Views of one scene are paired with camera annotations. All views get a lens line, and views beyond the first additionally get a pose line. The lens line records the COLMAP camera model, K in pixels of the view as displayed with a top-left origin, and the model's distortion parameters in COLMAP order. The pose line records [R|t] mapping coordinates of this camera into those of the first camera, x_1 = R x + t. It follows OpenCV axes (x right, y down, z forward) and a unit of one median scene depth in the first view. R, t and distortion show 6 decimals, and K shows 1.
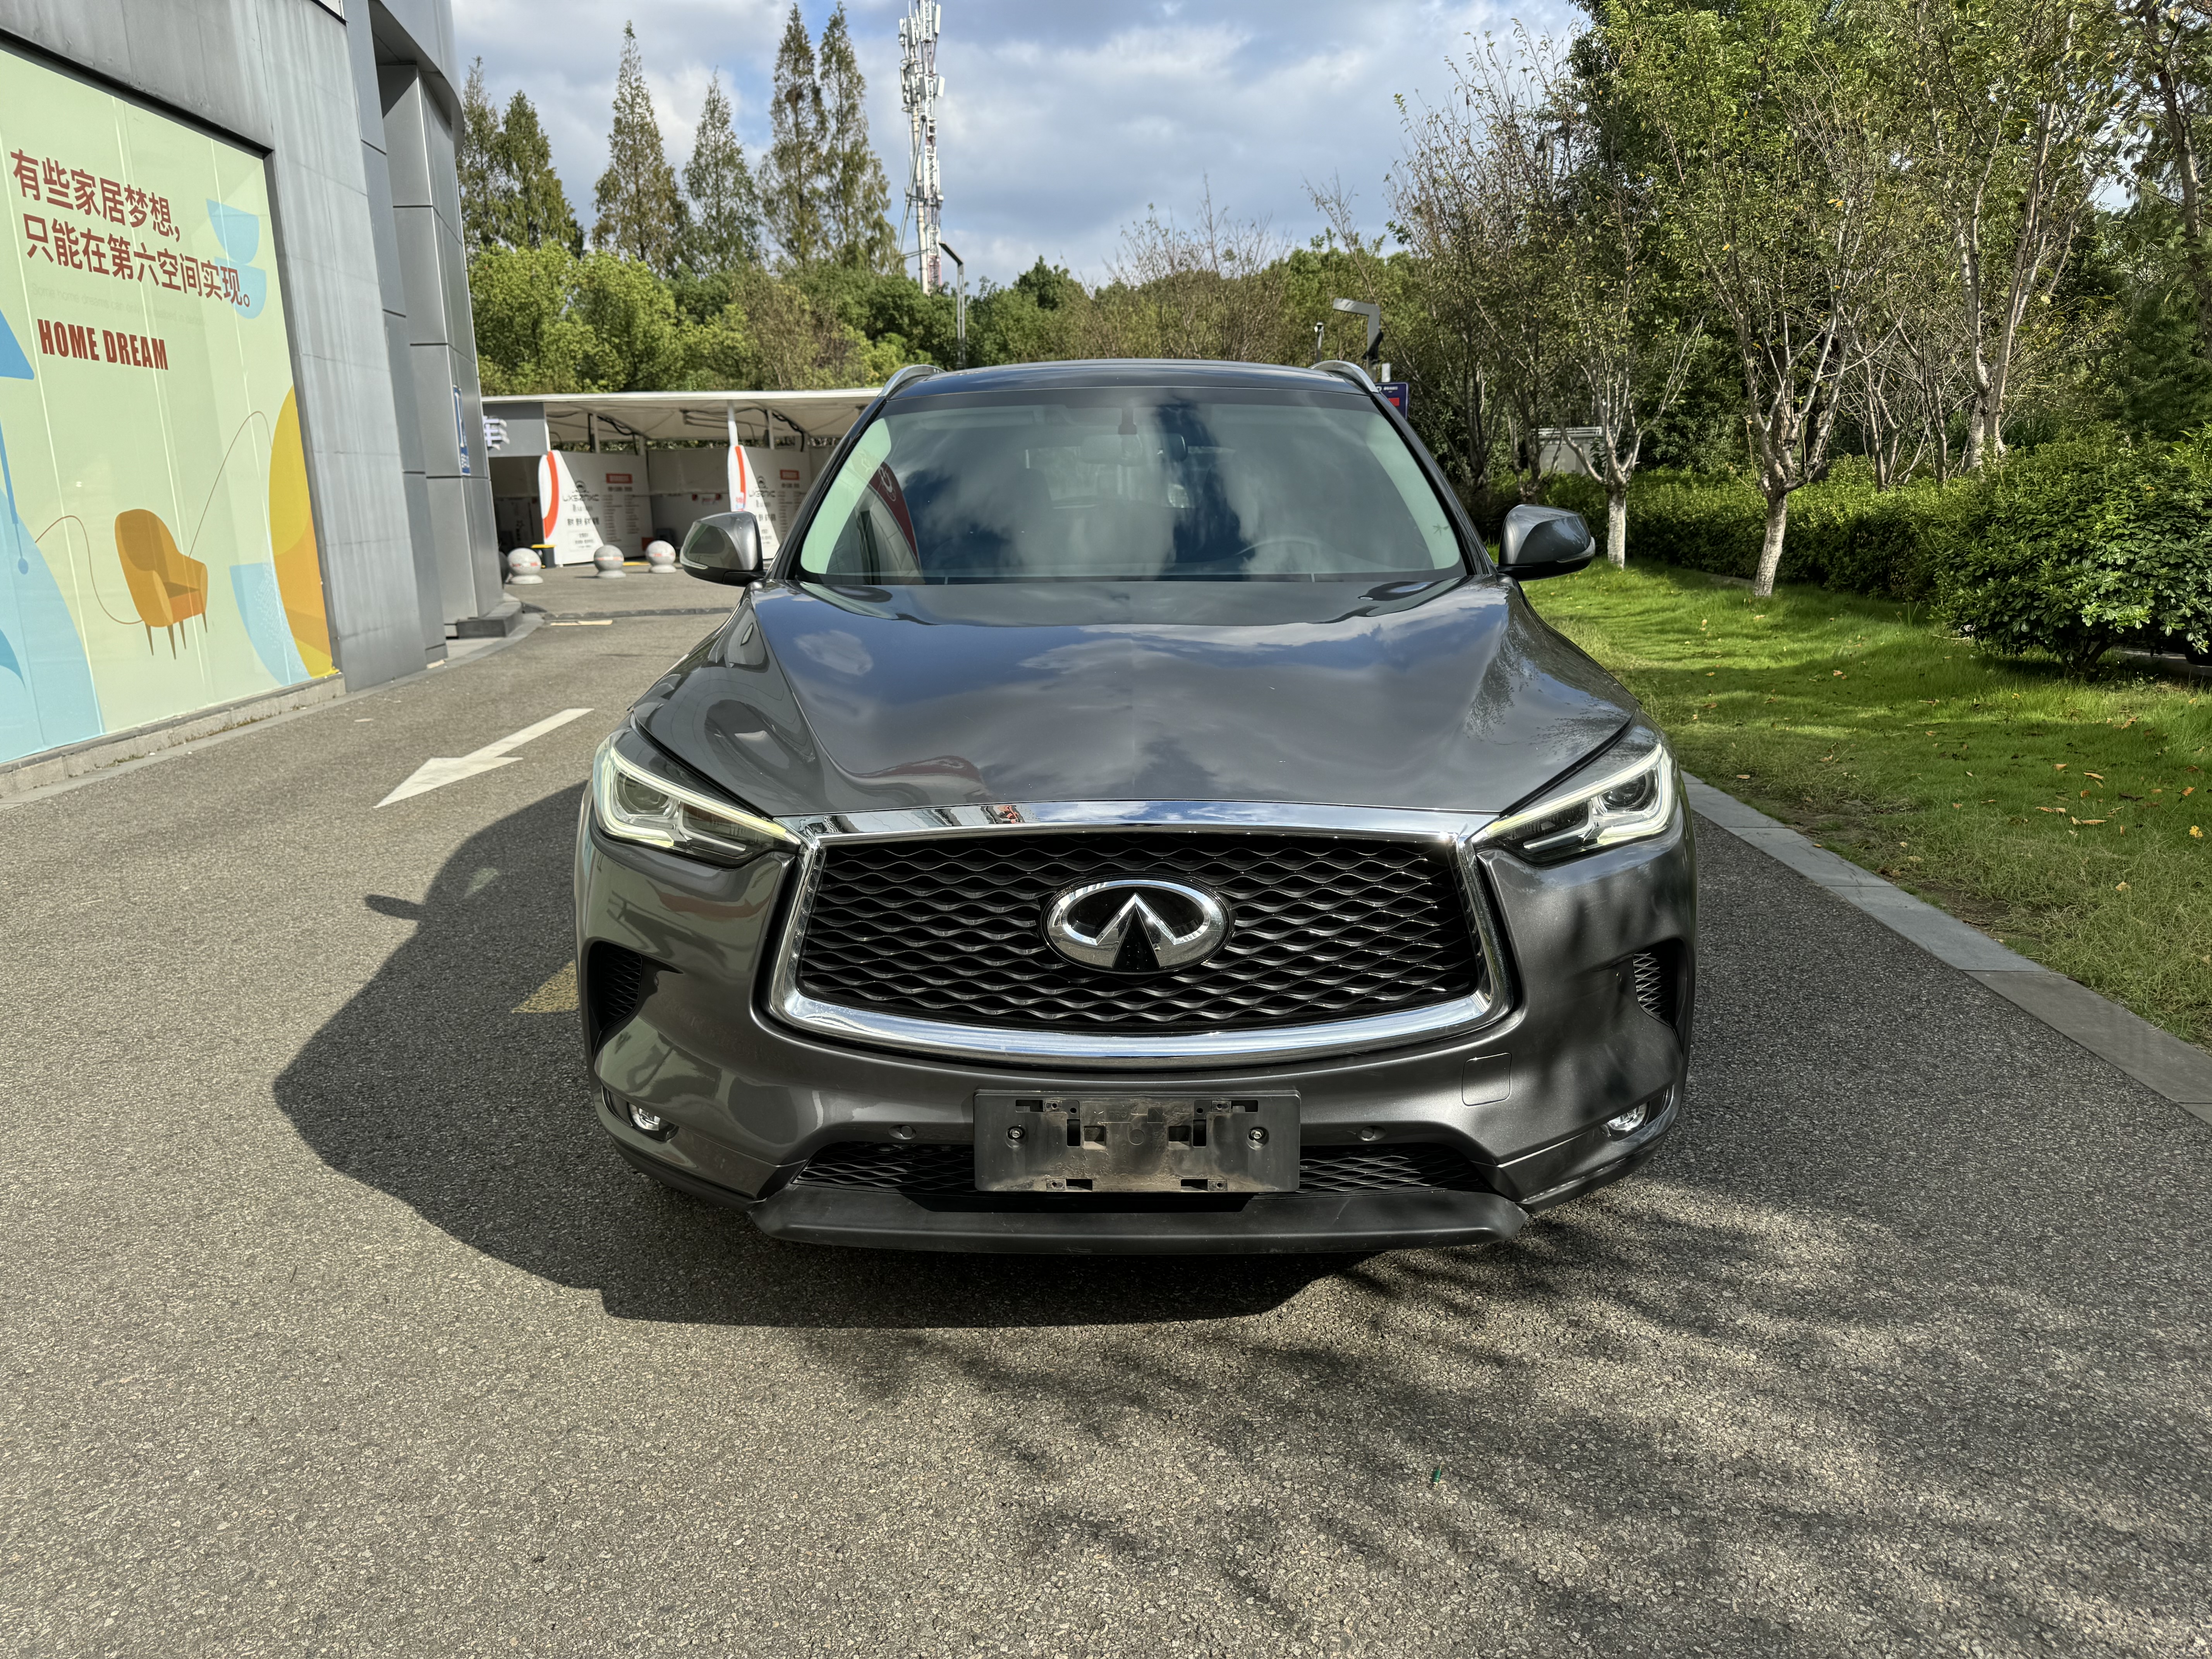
lens RADIAL K [[1559.7, 0, 1111.0], [0, 1559.7, 810.5], [0, 0, 1]] dist [0.003913, -0.017082]
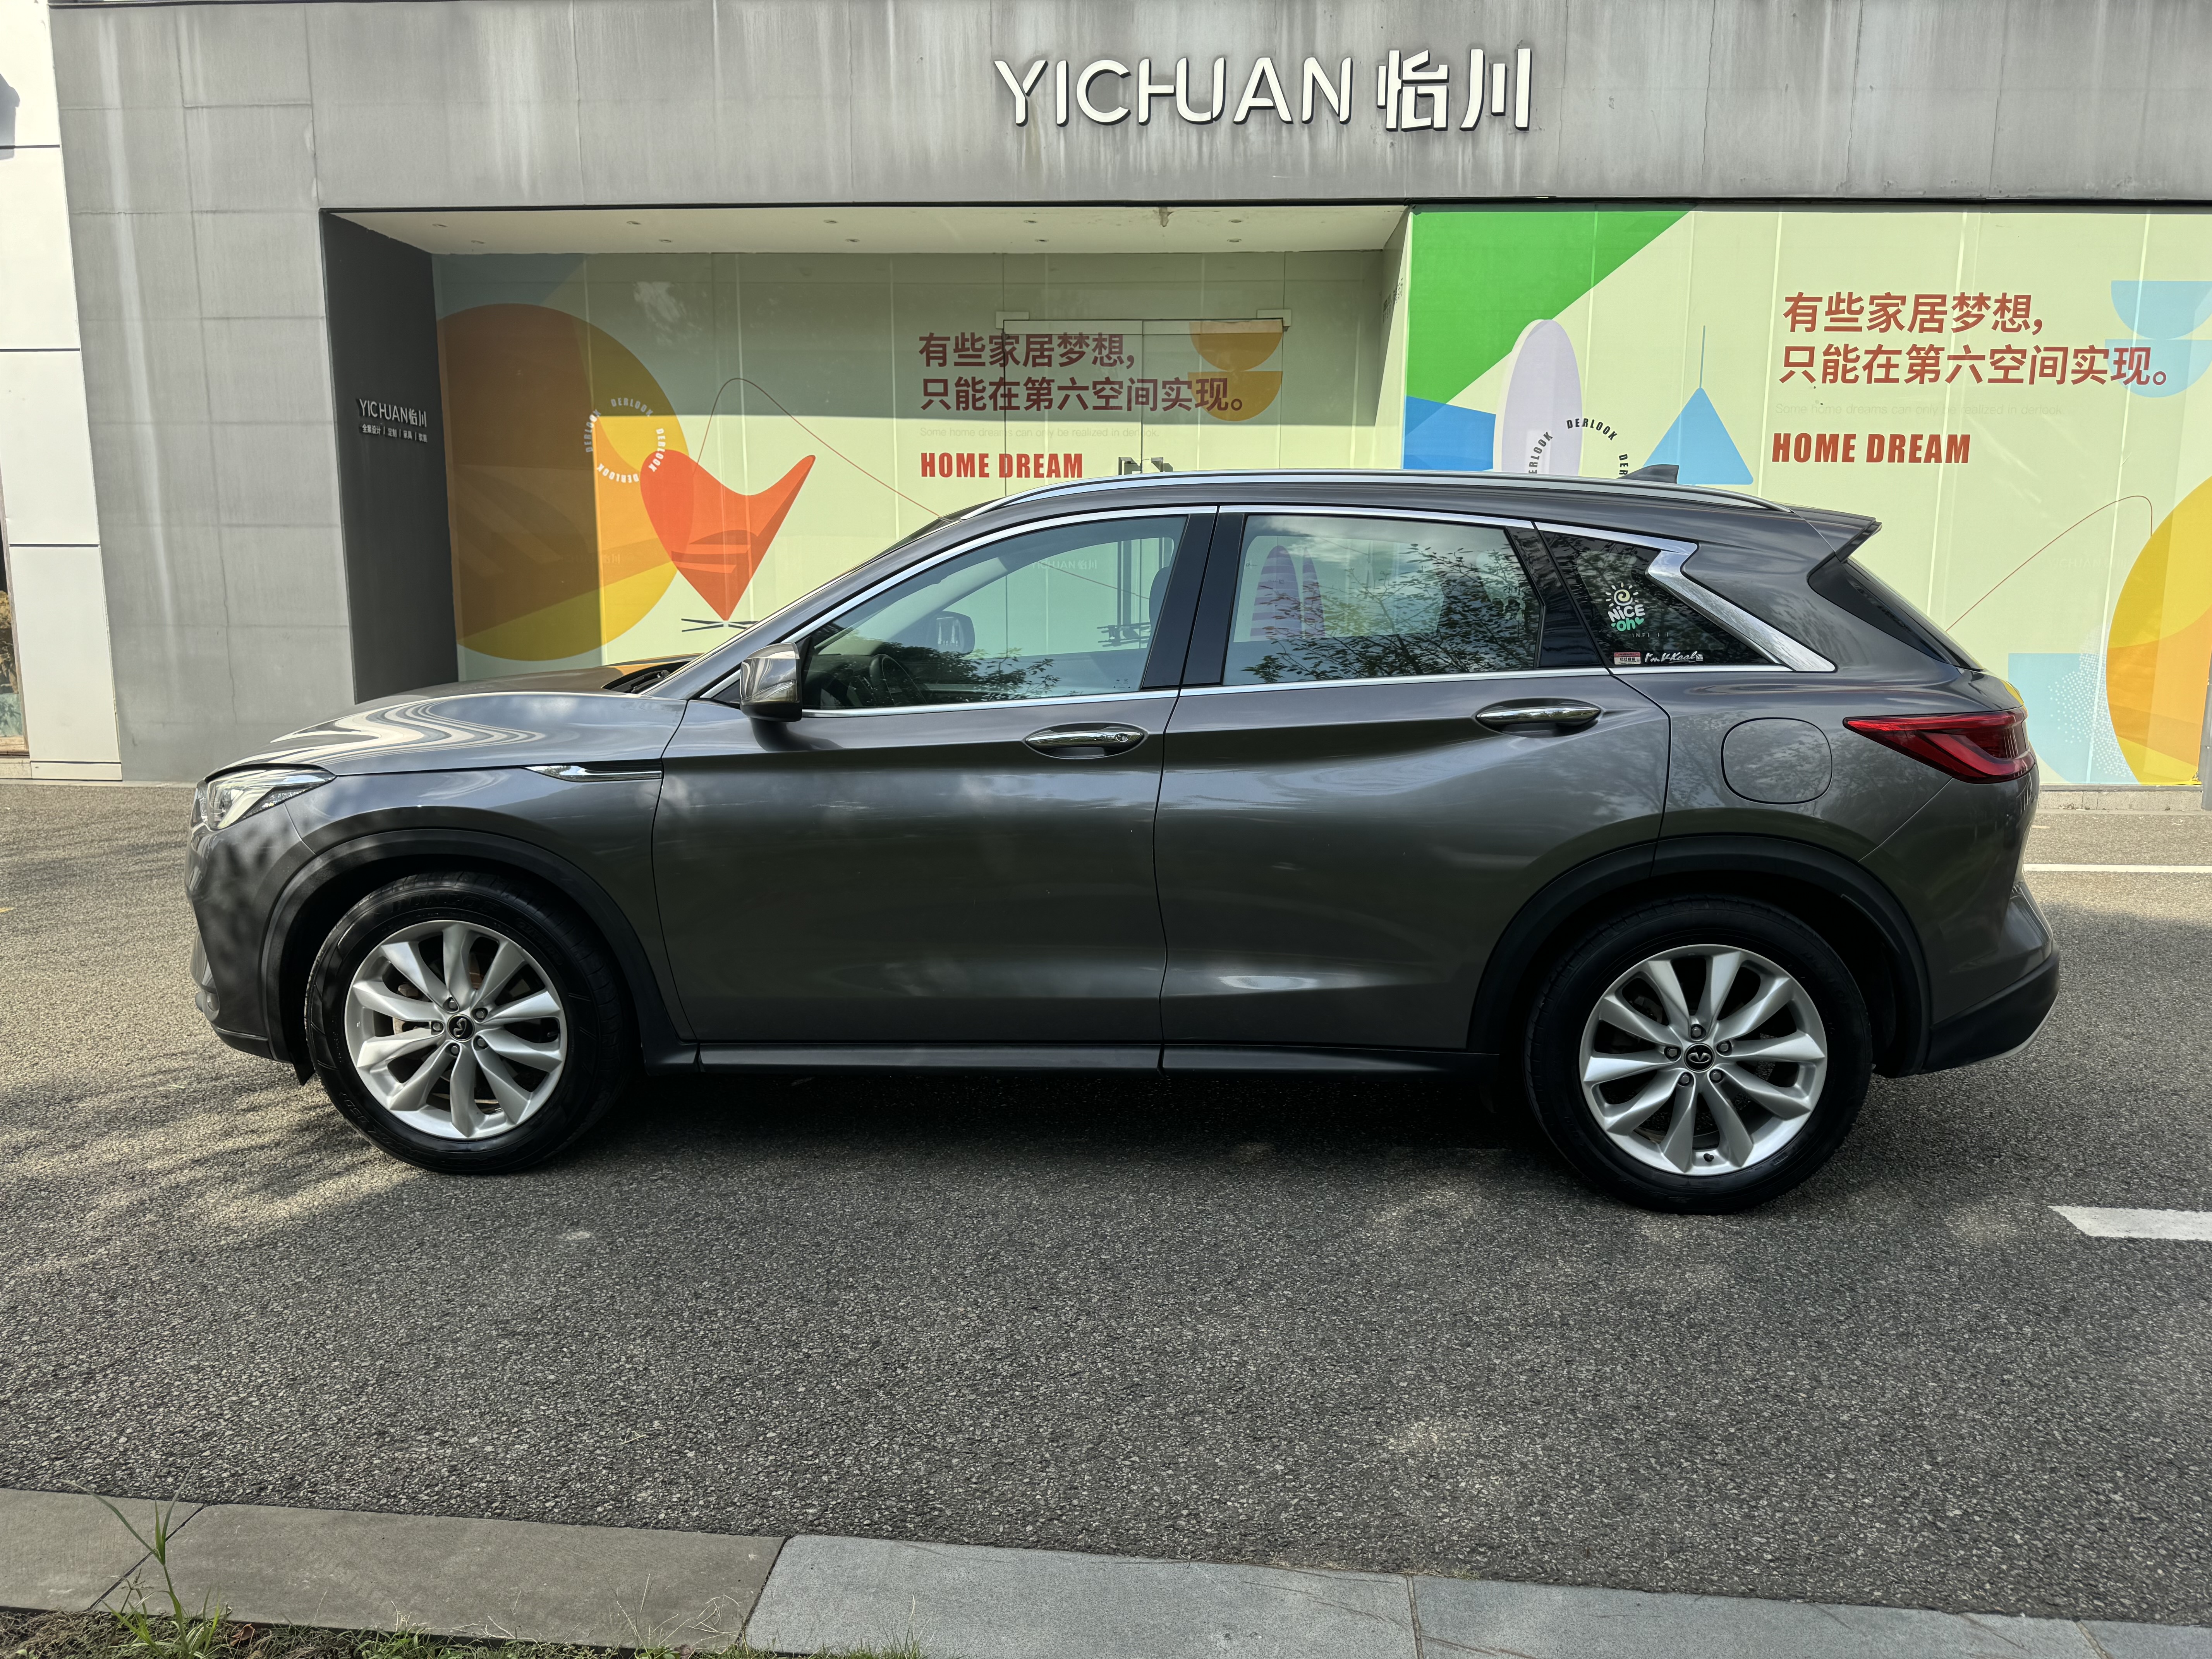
lens RADIAL K [[1532.2, 0, 1172.1], [0, 1532.2, 864.8], [0, 0, 1]] dist [0.002030, -0.031345]
pose [[-0.013821, 0.198619, -0.979979, 0.504999], [-0.201315, 0.959451, 0.197298, -0.125406], [0.979429, 0.200011, 0.026725, 0.533936]]
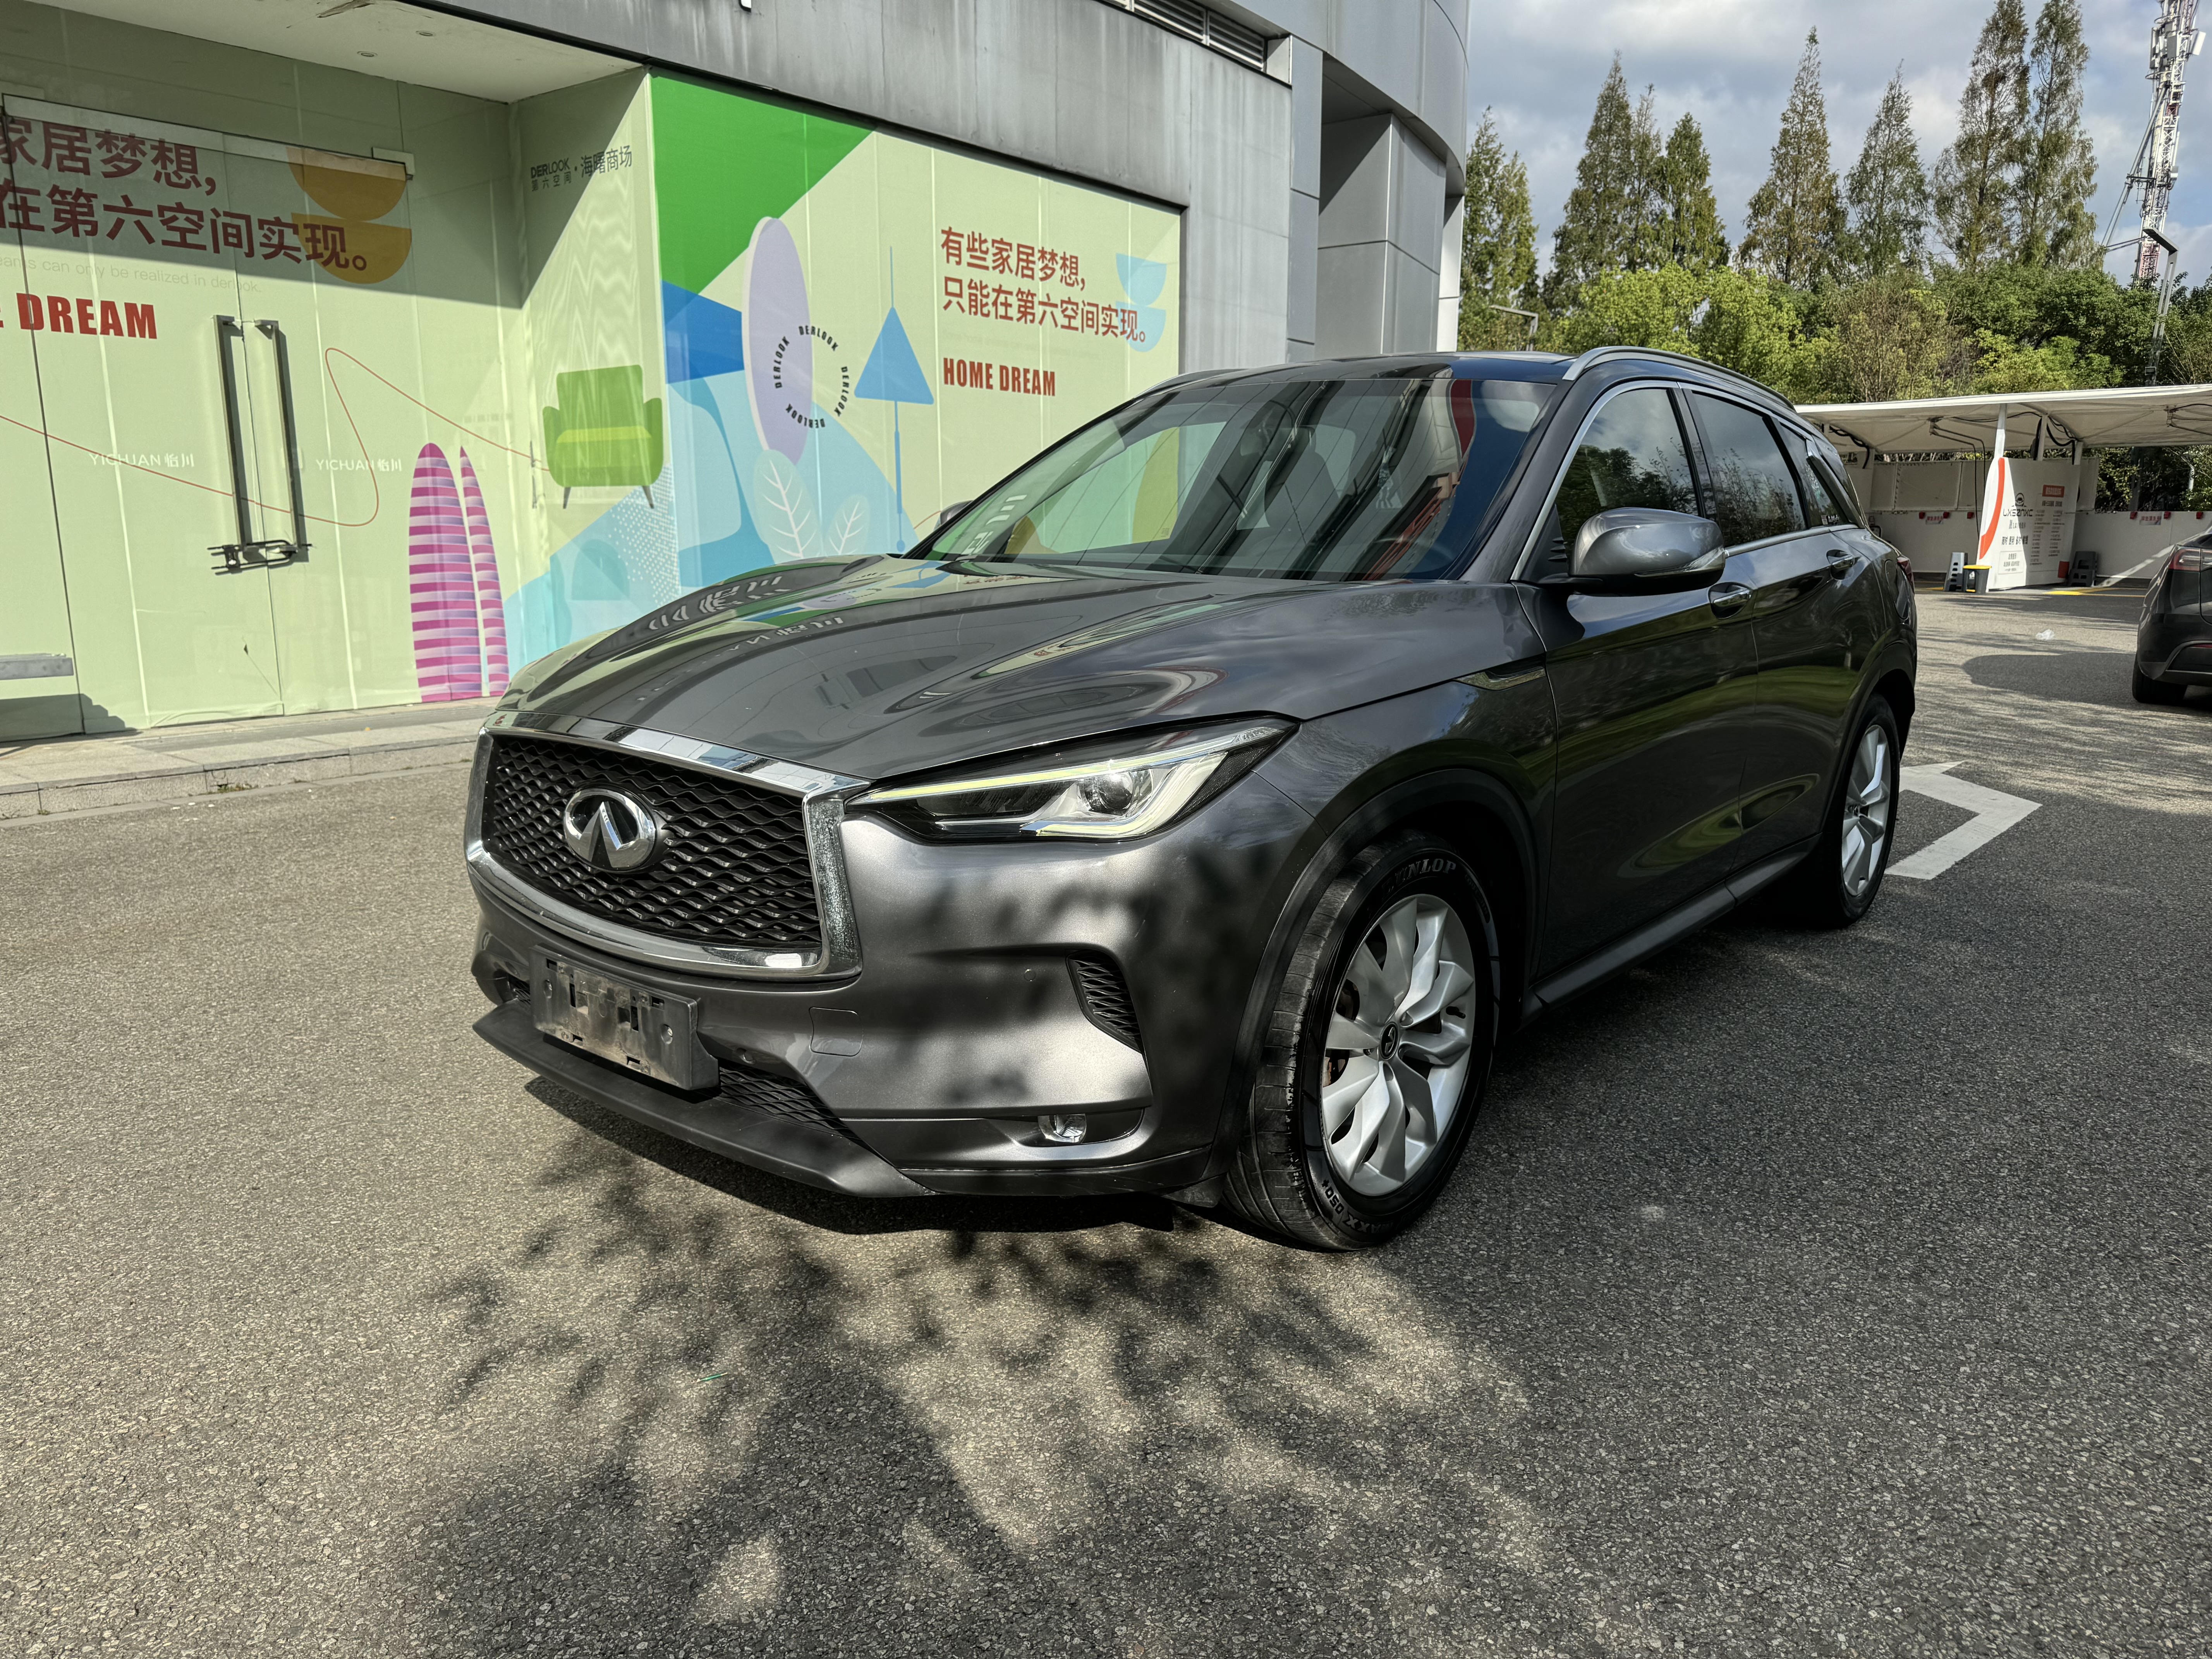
lens RADIAL K [[1530.8, 0, 1106.0], [0, 1530.8, 829.5], [0, 0, 1]] dist [0.014974, -0.026883]
pose [[0.780502, 0.145824, -0.607908, 0.239679], [-0.143248, 0.988259, 0.053144, -0.010353], [0.608520, 0.045602, 0.792227, 0.071988]]
